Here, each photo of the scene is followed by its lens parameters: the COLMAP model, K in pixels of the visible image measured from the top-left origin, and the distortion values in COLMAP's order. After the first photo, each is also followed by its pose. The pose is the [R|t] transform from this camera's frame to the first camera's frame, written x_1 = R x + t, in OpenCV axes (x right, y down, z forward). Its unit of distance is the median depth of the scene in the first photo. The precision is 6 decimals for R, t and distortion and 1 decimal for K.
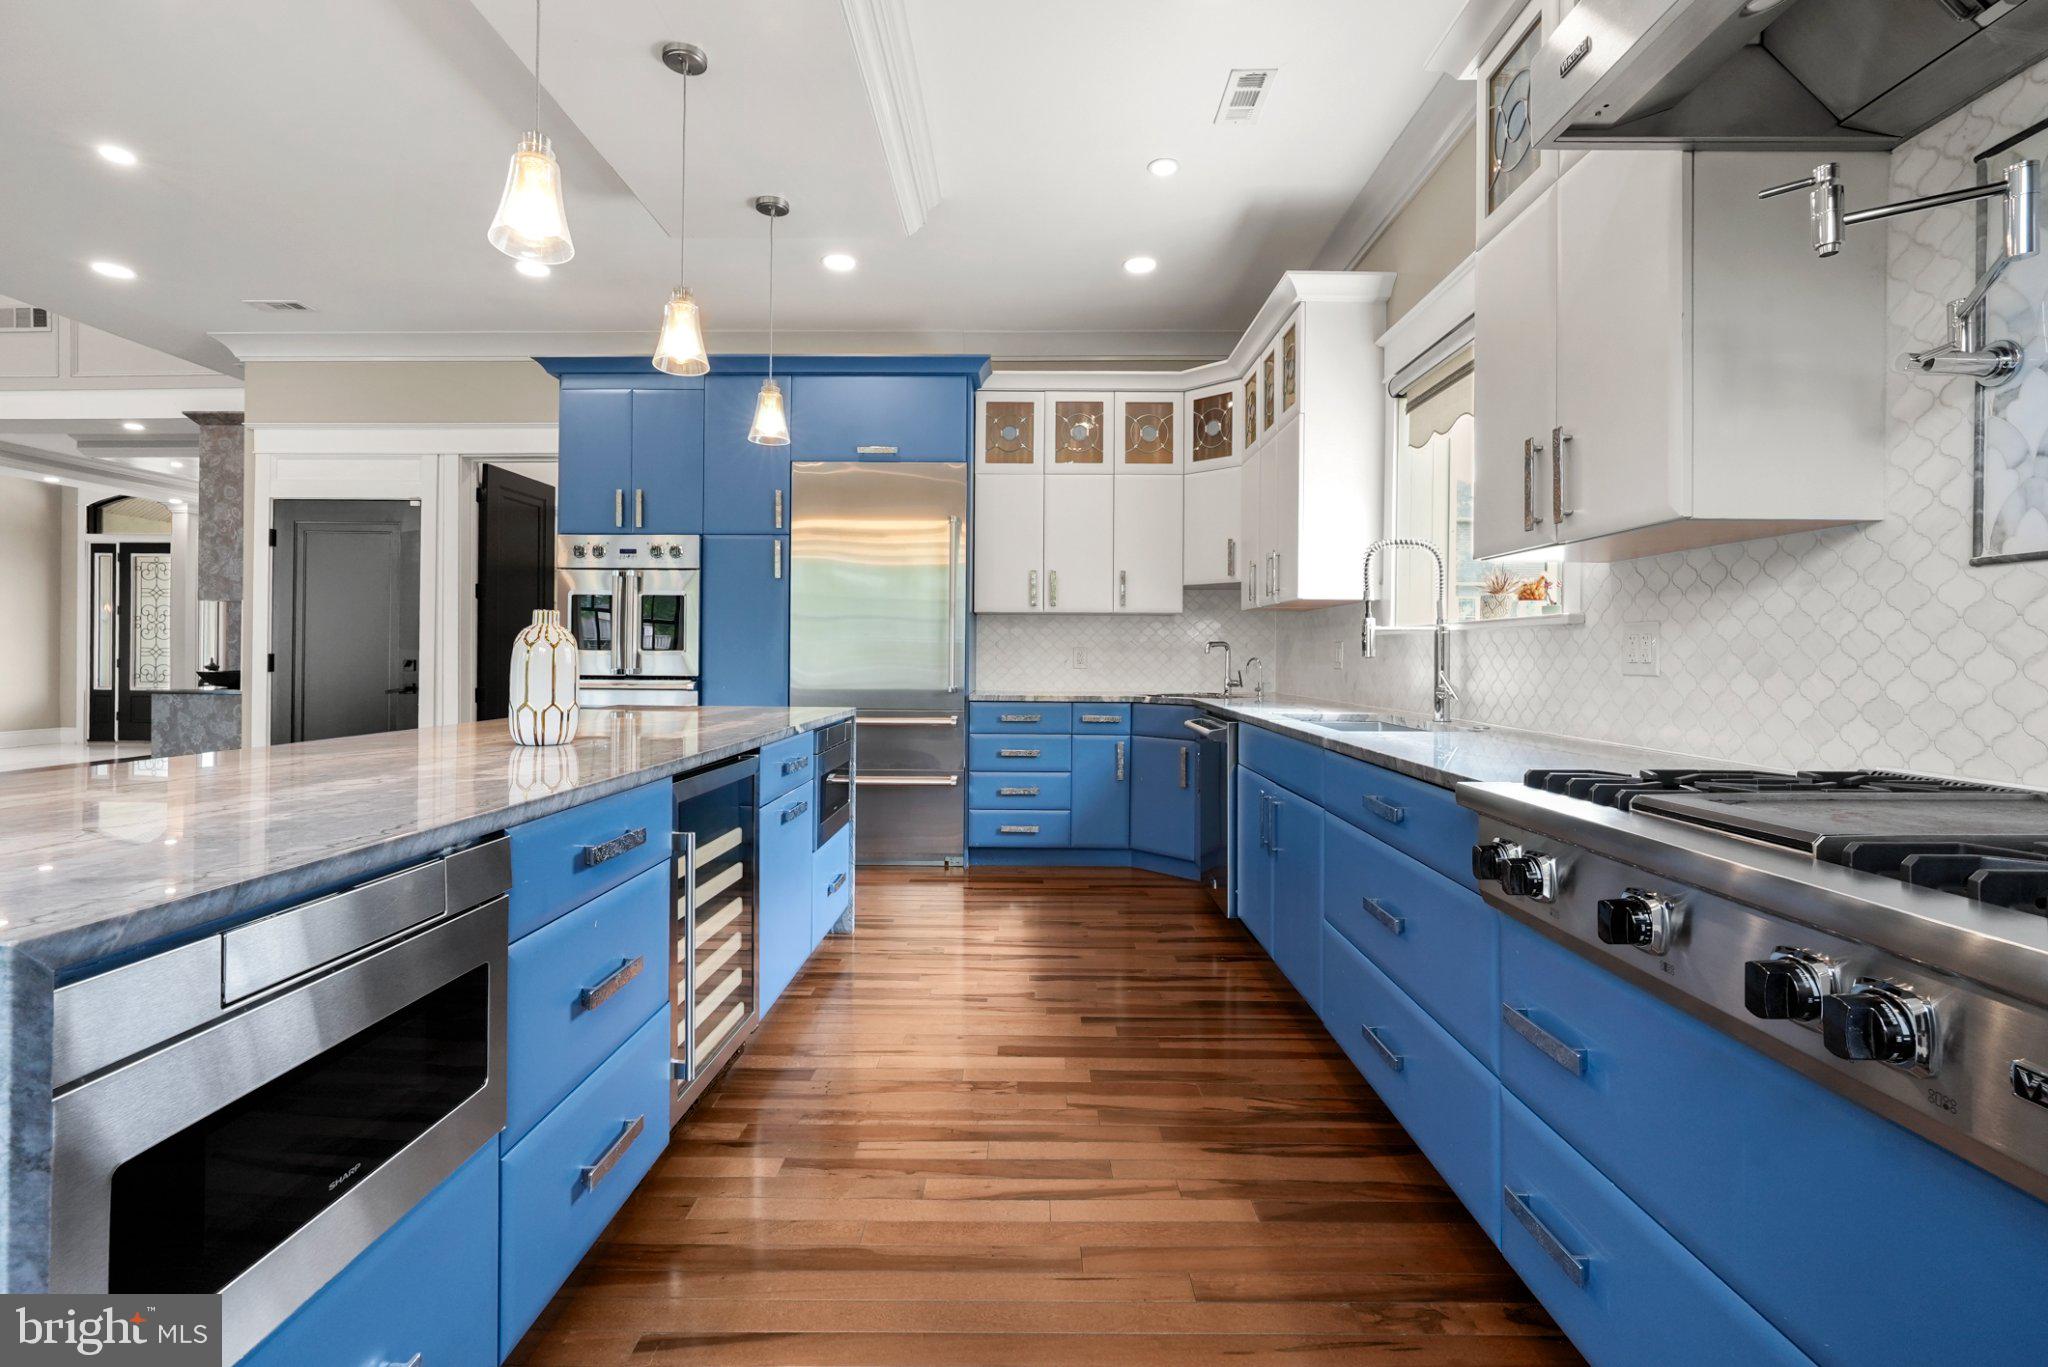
lens RADIAL K [[921.3, 0, 1022.6], [0, 921.3, 656.2], [0, 0, 1]] dist [-0.025686, 0.000017]
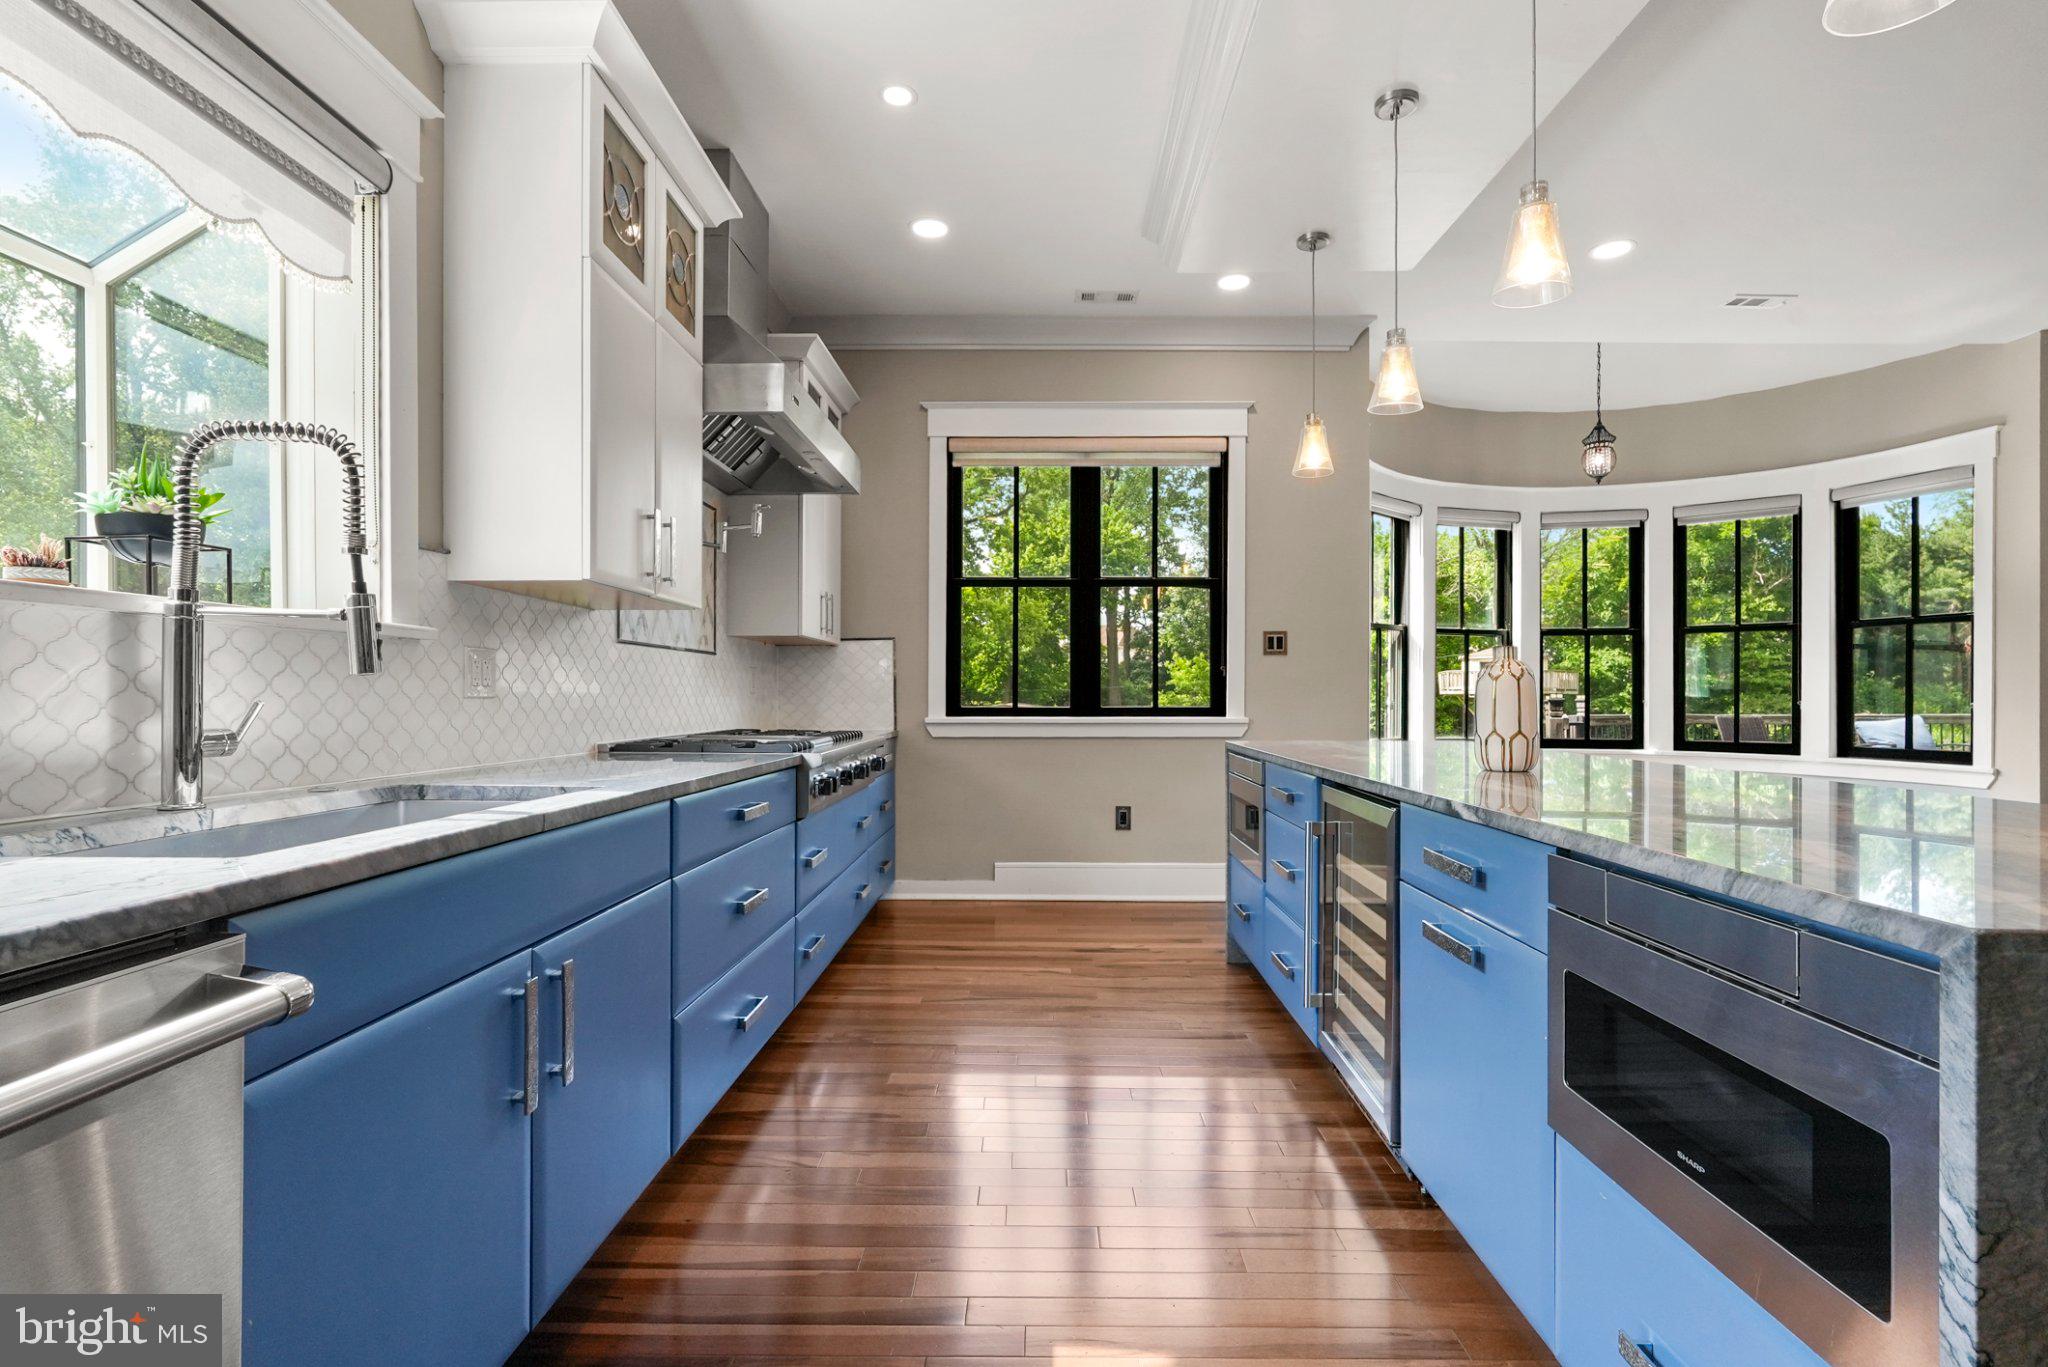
lens RADIAL K [[946.8, 0, 1048.2], [0, 946.8, 695.6], [0, 0, 1]] dist [-0.000872, -0.000001]
pose [[-0.999932, -0.010883, 0.004272, 0.006349], [-0.010878, 0.999940, 0.001175, 0.004560], [-0.004285, 0.001129, -0.999990, 0.939460]]
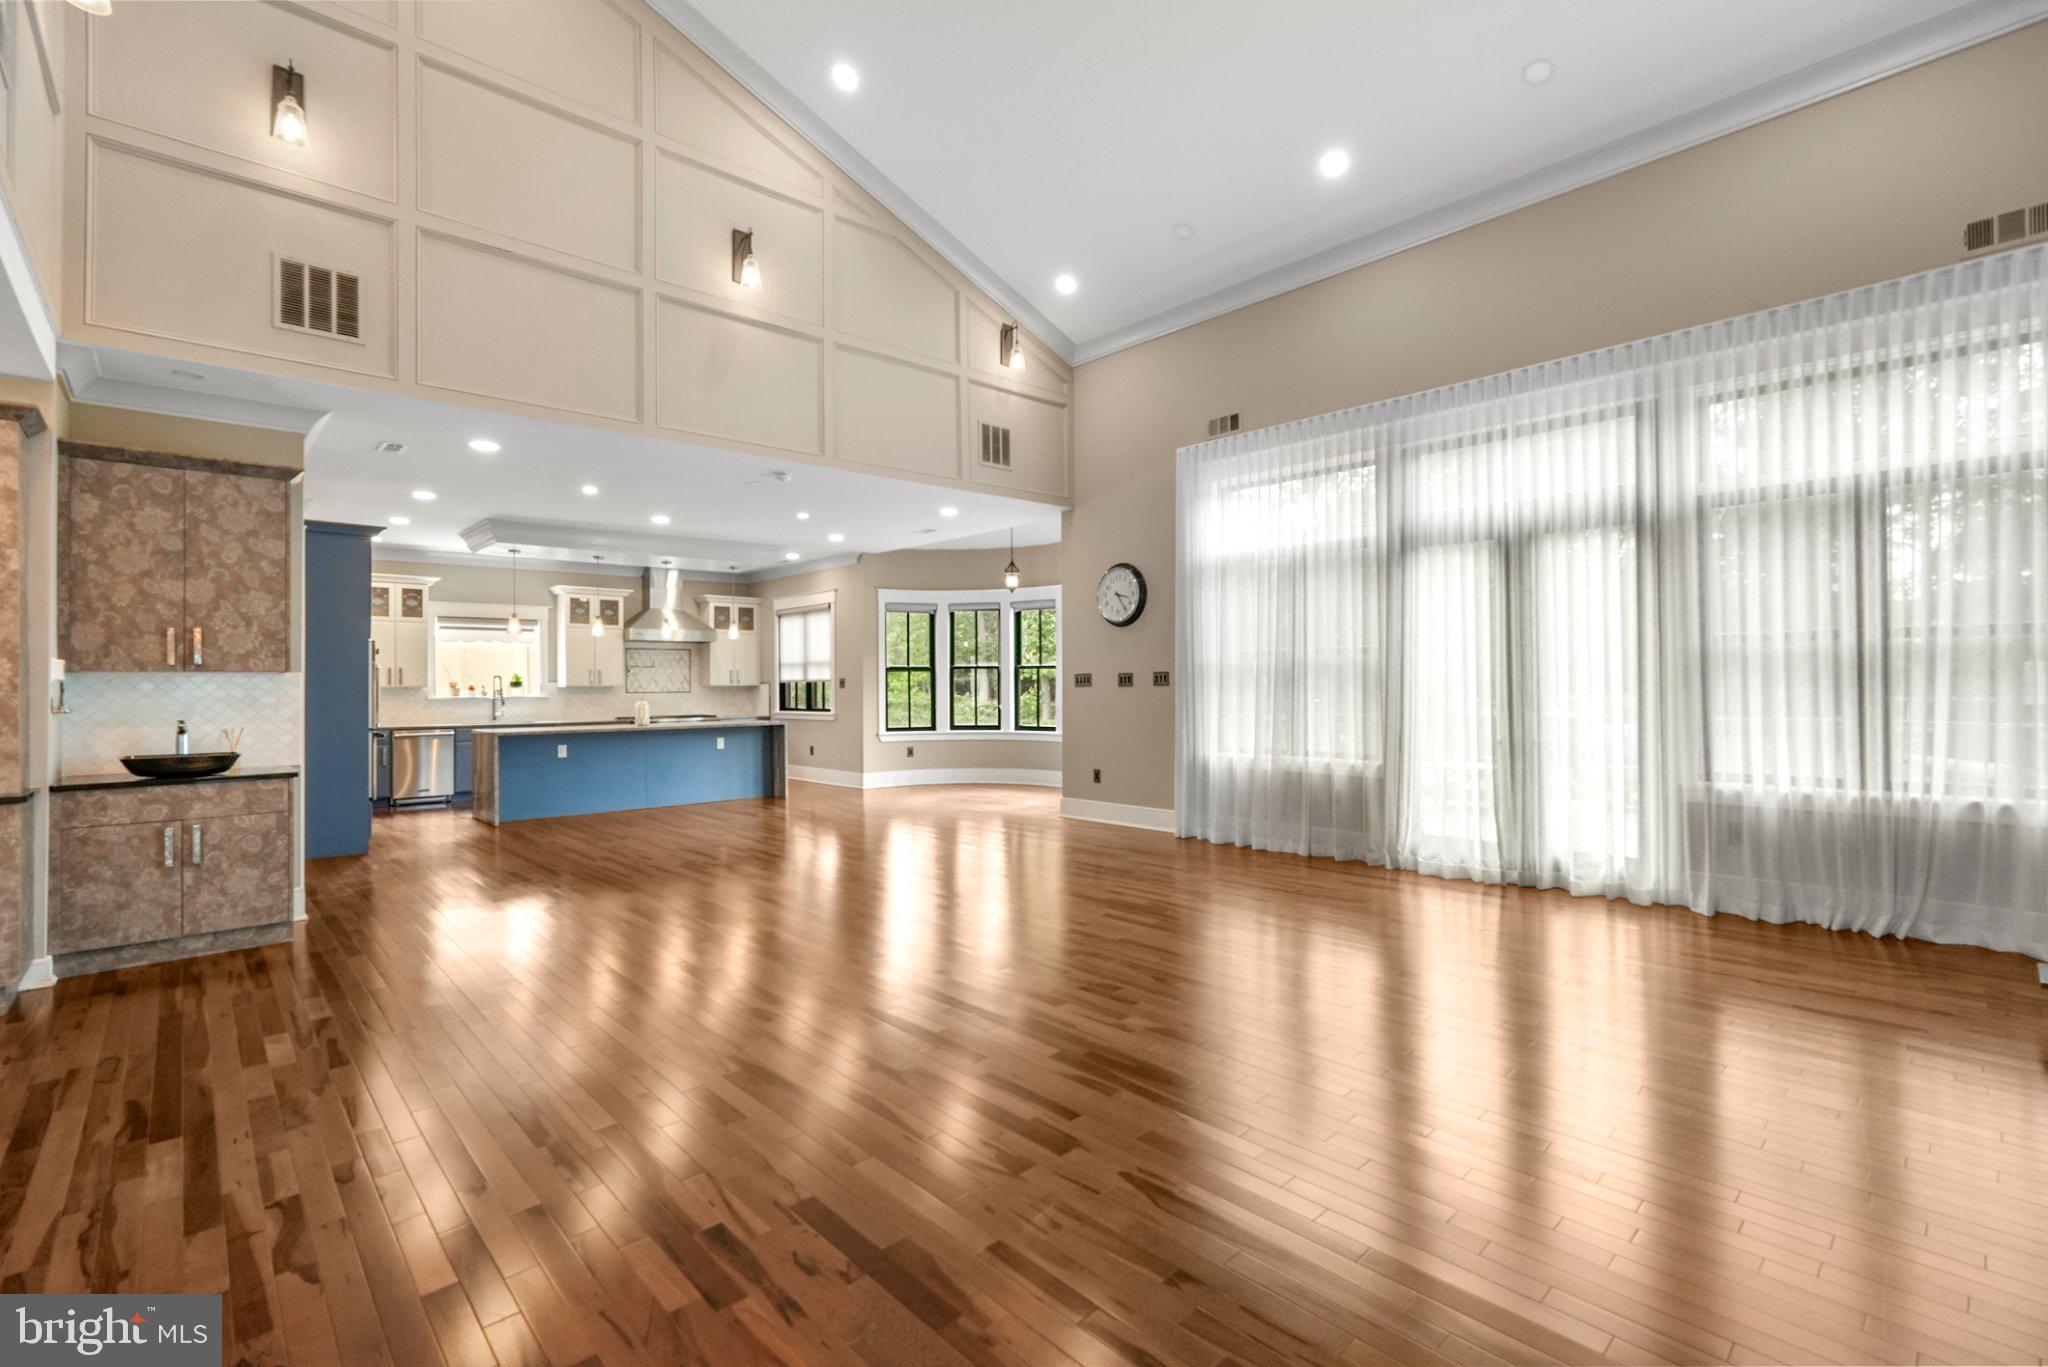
lens RADIAL K [[920.9, 0, 1025.8], [0, 920.9, 677.1], [0, 0, 1]] dist [-0.005363, -0.000146]
pose [[-0.674209, 0.007246, 0.738505, -2.460522], [0.003941, 0.999973, -0.006214, -0.053873], [-0.738530, -0.001279, -0.674219, 1.231926]]
